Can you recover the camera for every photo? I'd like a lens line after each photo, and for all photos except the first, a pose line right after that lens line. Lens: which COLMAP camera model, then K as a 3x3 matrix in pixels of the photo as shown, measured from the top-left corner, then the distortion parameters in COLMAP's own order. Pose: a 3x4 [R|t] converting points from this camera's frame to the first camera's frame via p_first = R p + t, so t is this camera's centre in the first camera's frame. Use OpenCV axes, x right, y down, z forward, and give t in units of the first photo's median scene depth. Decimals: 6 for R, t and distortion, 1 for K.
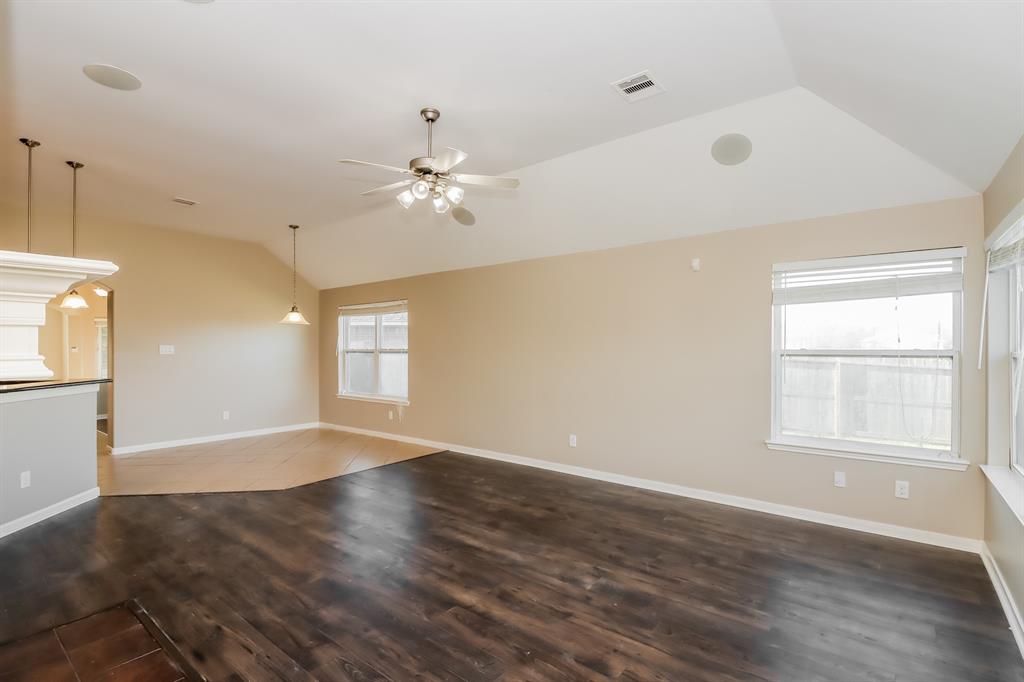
lens RADIAL K [[469.8, 0, 512.8], [0, 469.8, 341.5], [0, 0, 1]] dist [0.009832, -0.004304]
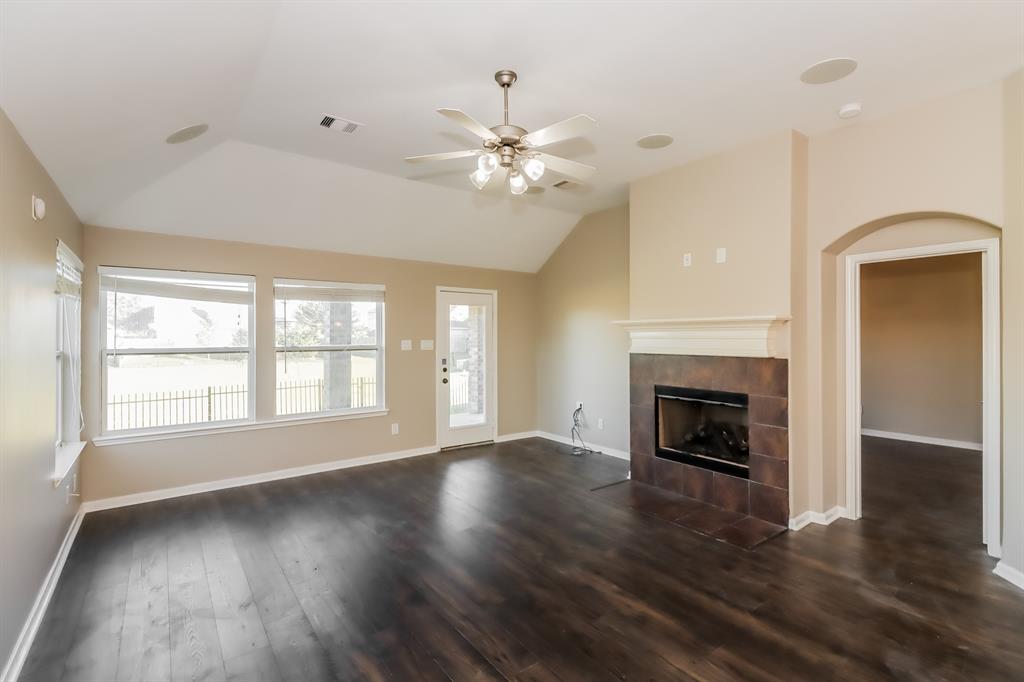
lens RADIAL K [[469.8, 0, 519.1], [0, 469.8, 335.4], [0, 0, 1]] dist [0.009832, -0.004304]
pose [[-0.970162, 0.006308, 0.242374, -0.215820], [0.002832, 0.999888, -0.014687, -0.001558], [-0.242440, -0.013563, -0.970072, 0.968125]]
